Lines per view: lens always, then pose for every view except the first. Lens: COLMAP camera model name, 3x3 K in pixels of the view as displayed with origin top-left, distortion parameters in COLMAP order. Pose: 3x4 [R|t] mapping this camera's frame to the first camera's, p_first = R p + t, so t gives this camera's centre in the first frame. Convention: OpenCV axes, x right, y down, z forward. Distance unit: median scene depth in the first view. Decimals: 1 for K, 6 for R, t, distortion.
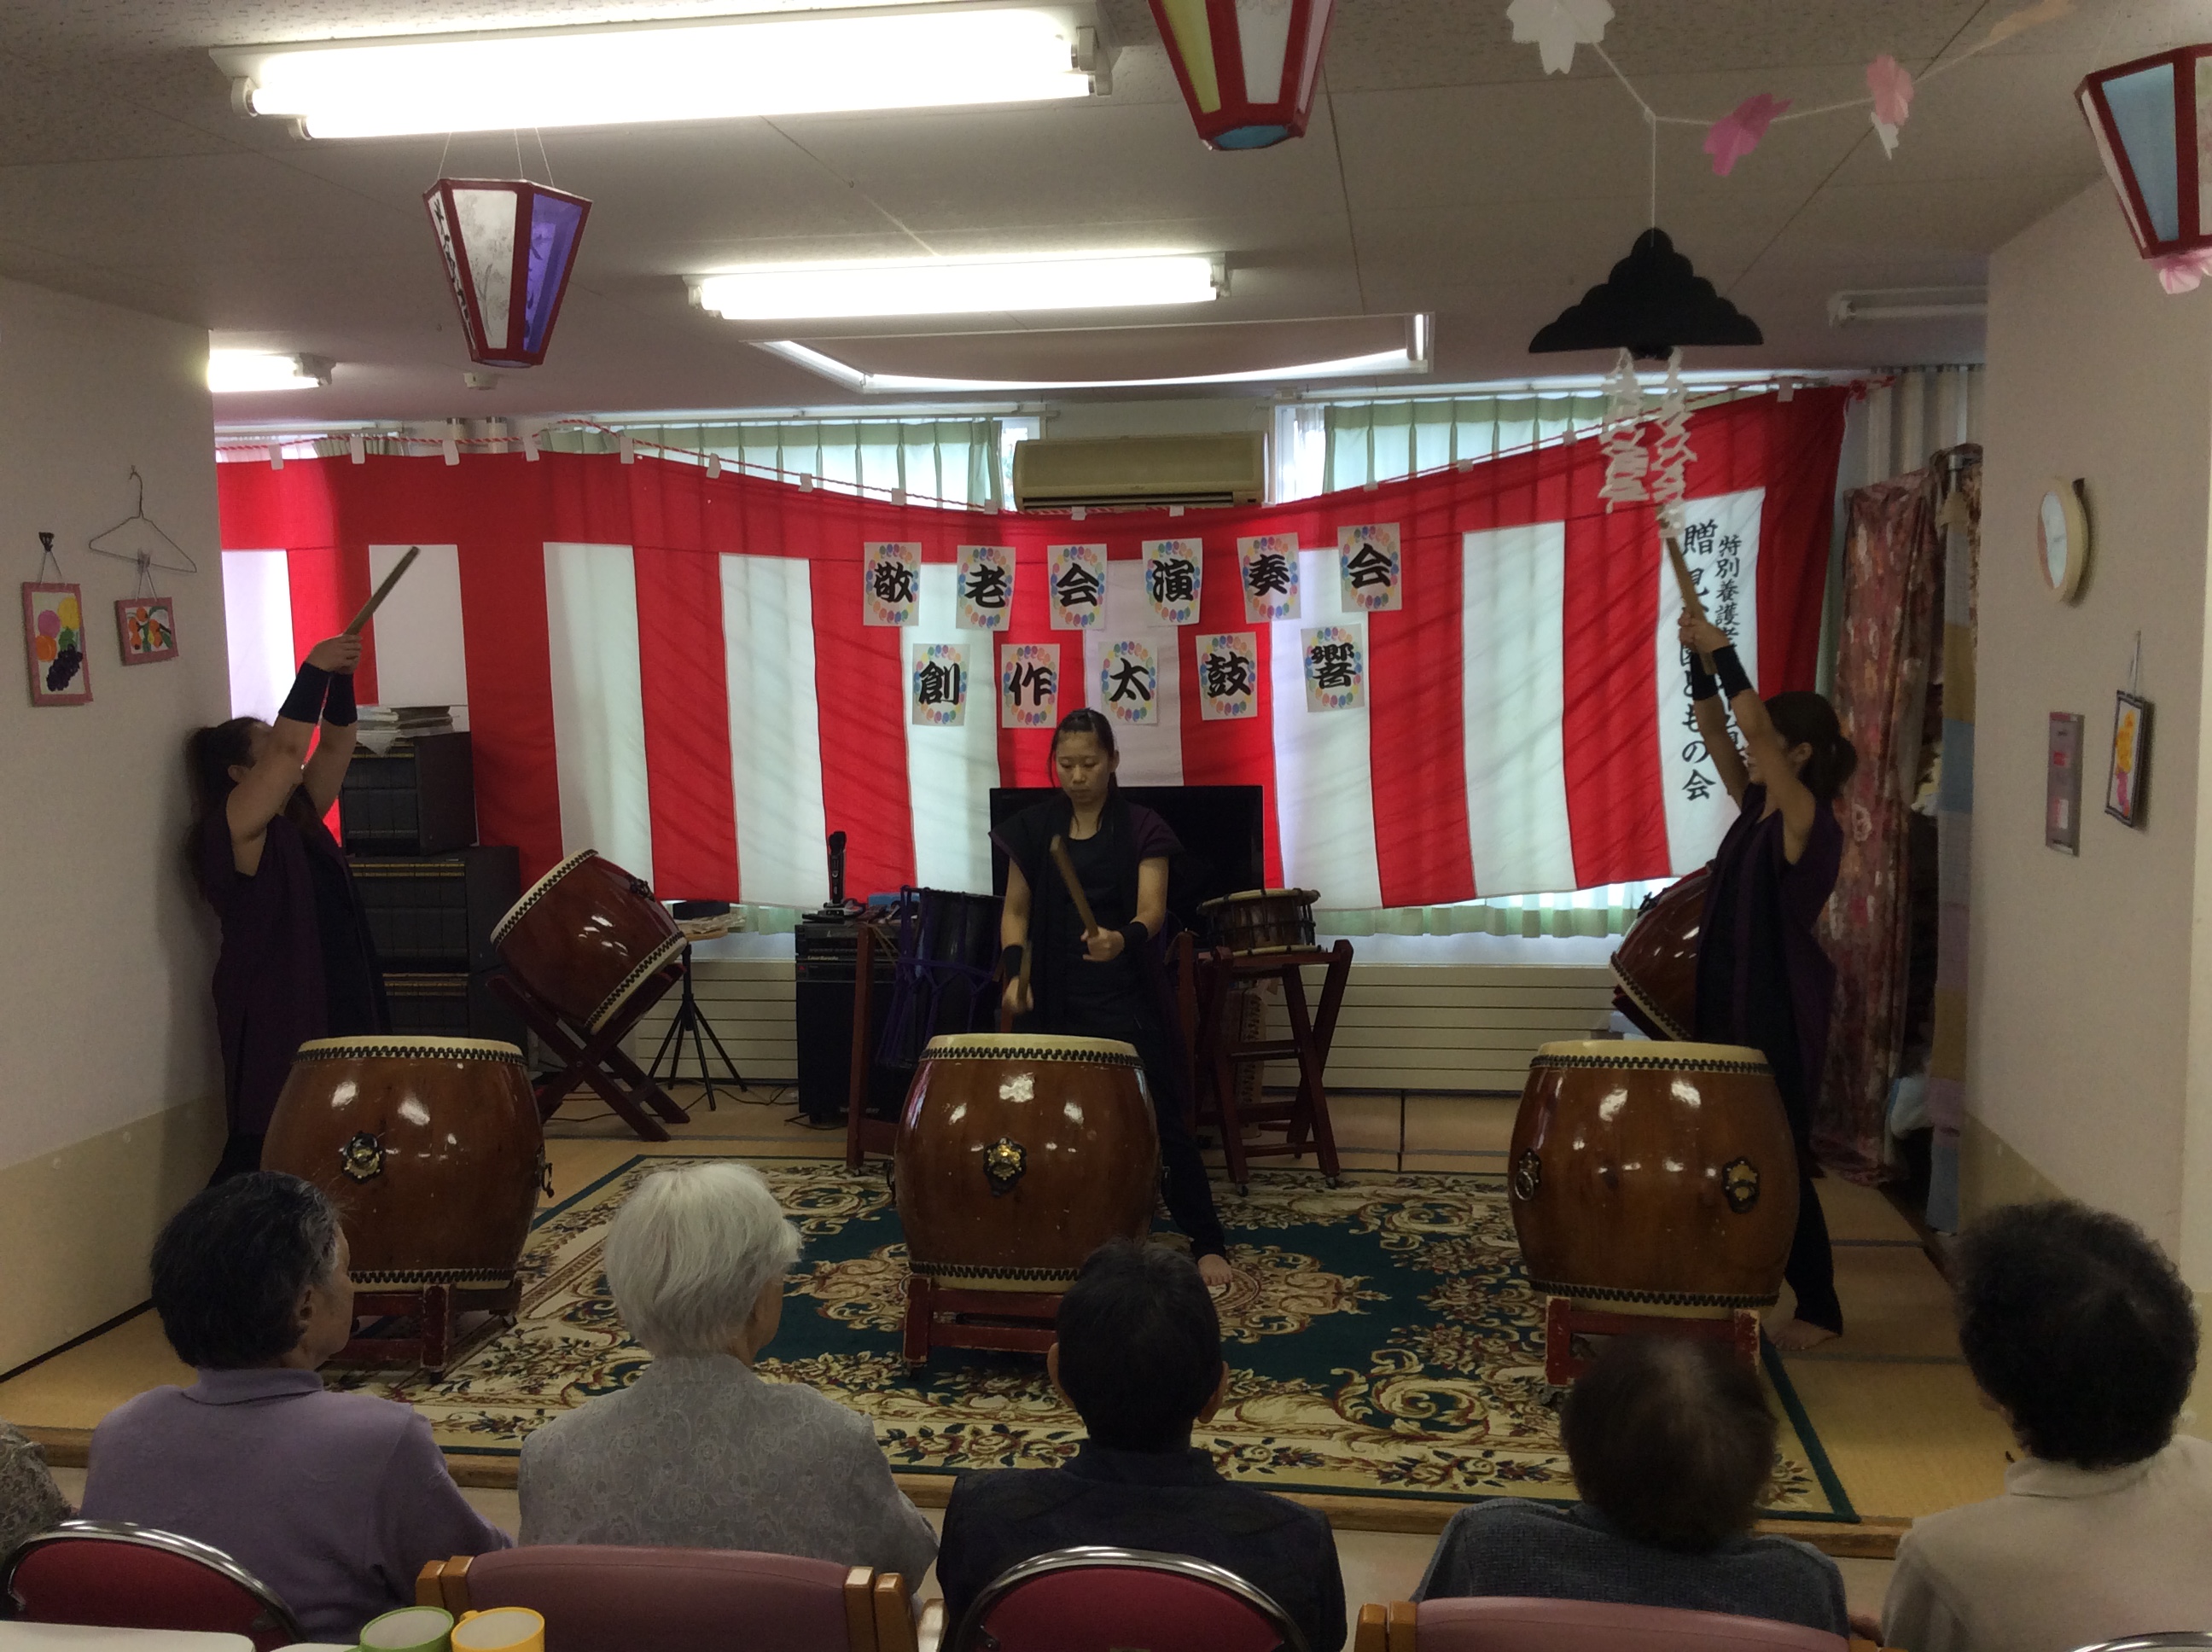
lens RADIAL K [[2038.5, 0, 1167.8], [0, 2038.5, 843.3], [0, 0, 1]] dist [0.158689, -0.331089]
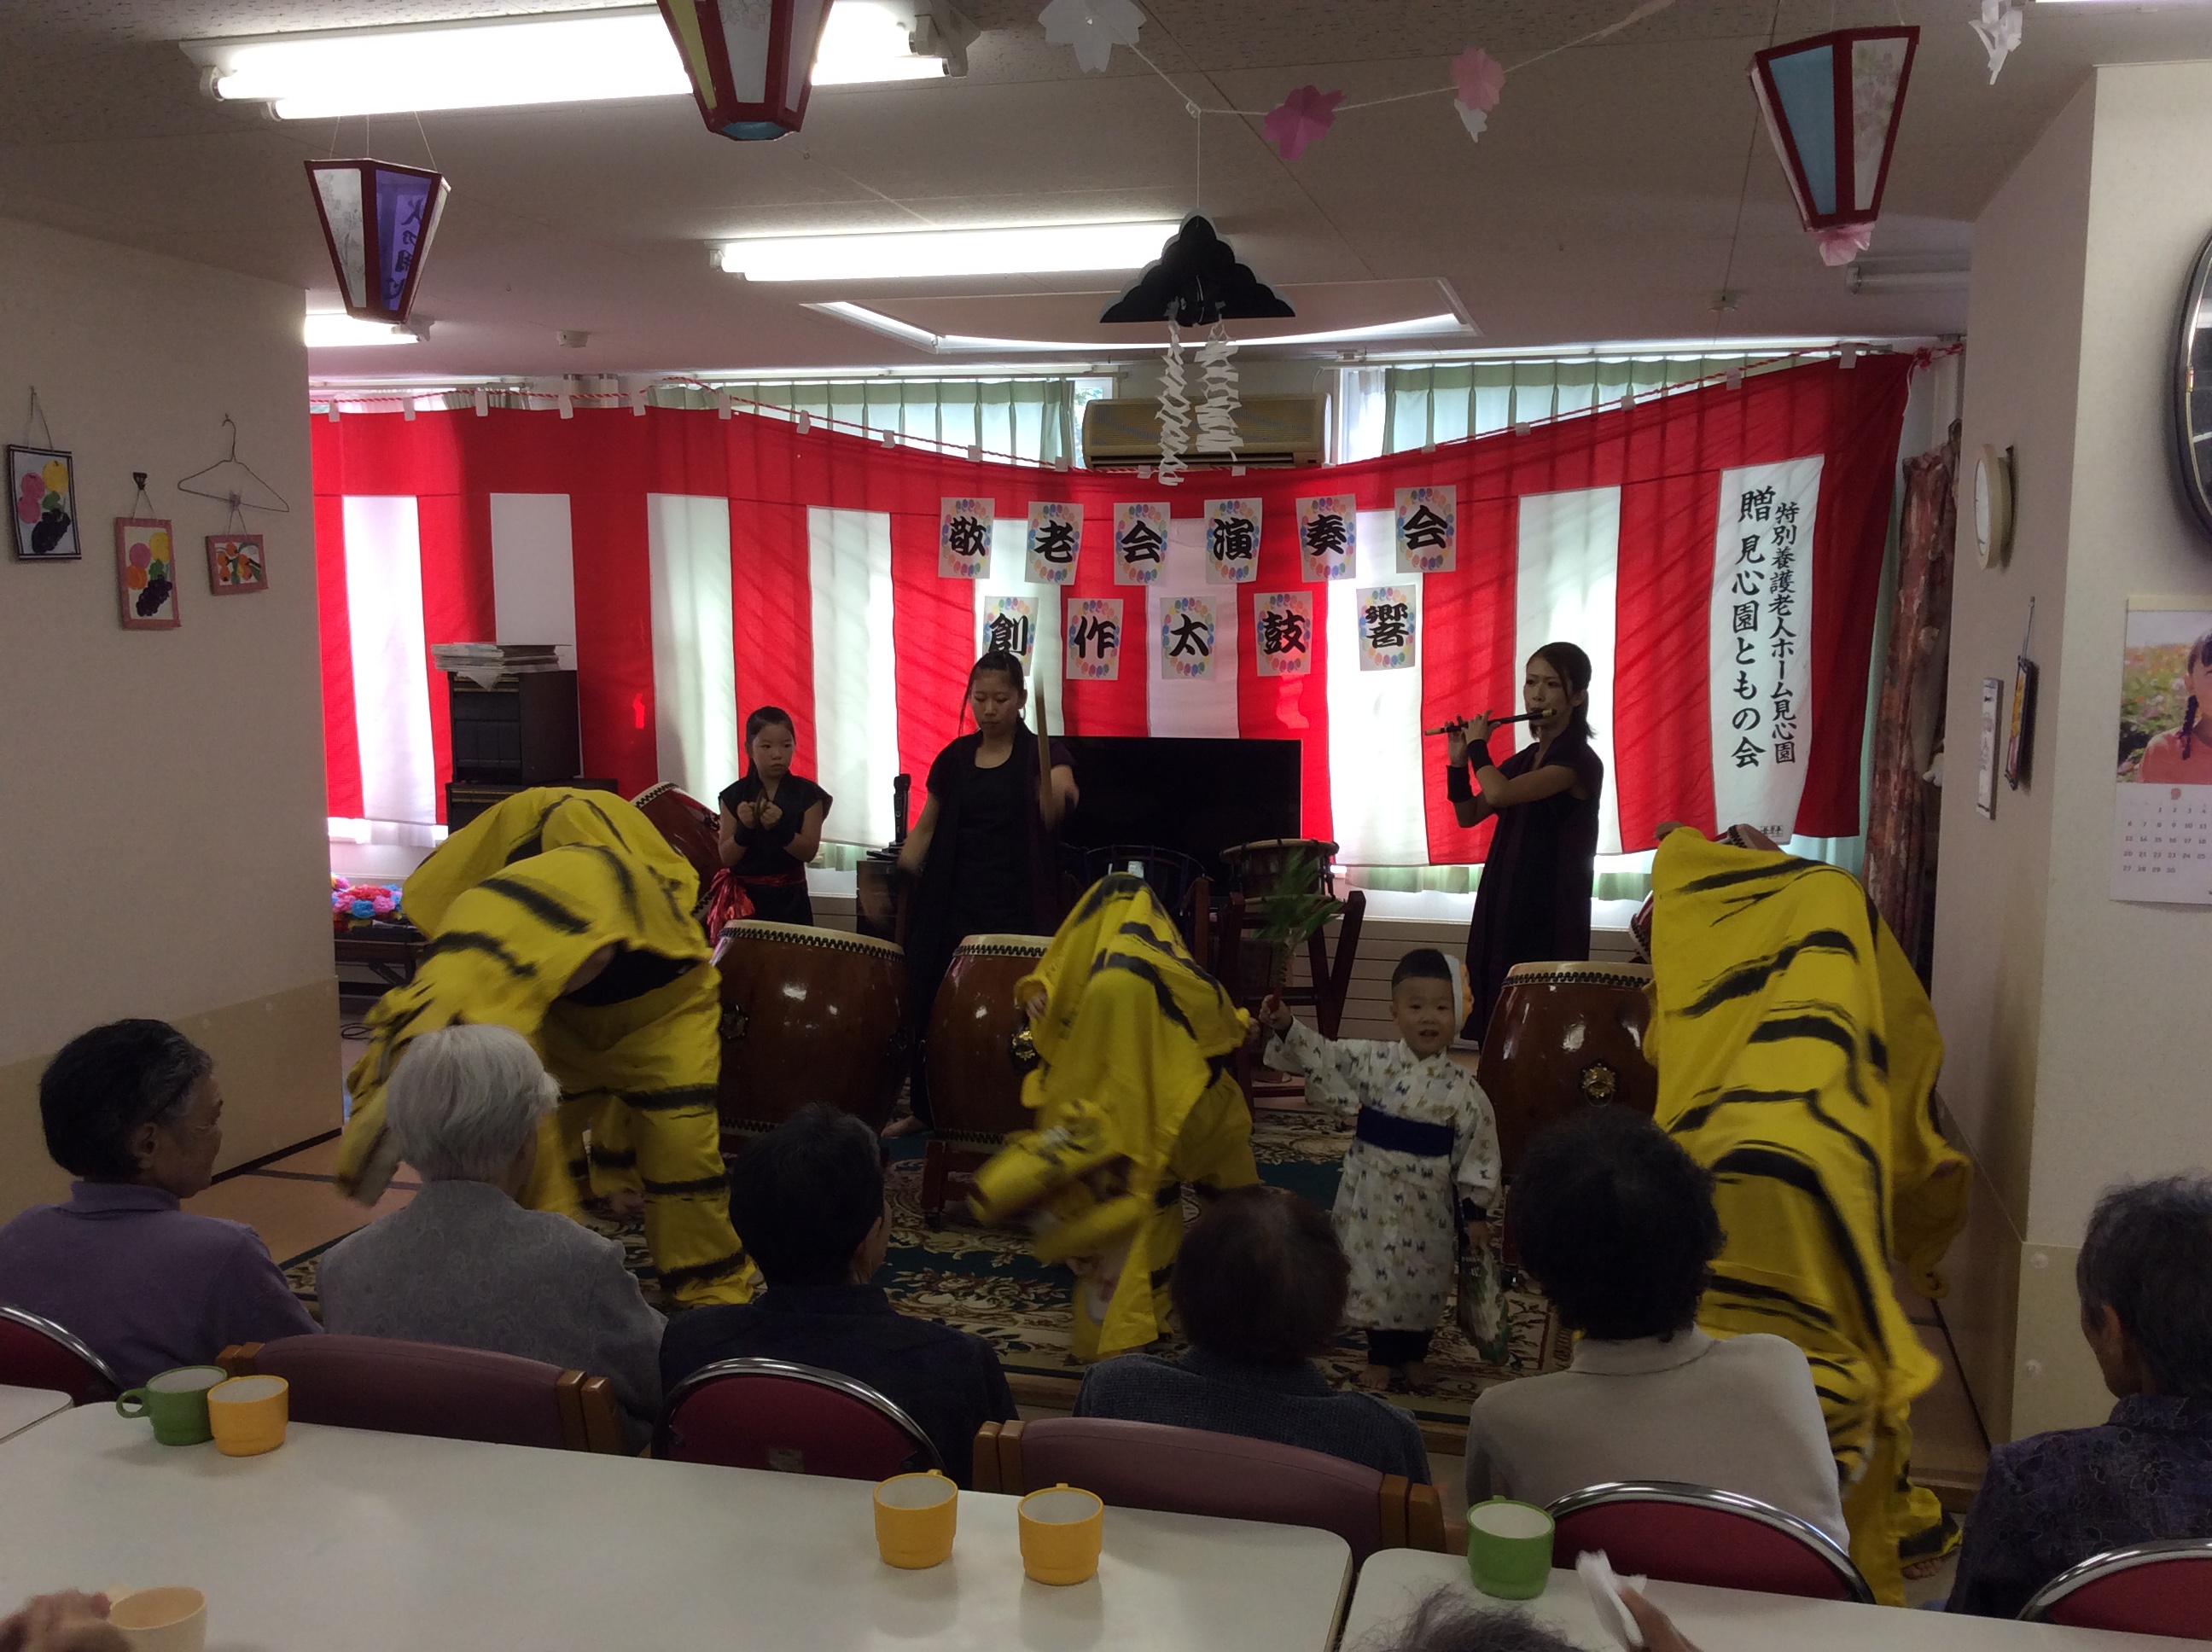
lens RADIAL K [[2133.8, 0, 1281.4], [0, 2133.8, 864.4], [0, 0, 1]] dist [0.162328, -0.280461]
pose [[0.991942, 0.033749, -0.122112, 0.163058], [-0.031791, 0.999333, 0.017948, 0.014376], [0.122637, -0.013922, 0.992354, -0.064485]]
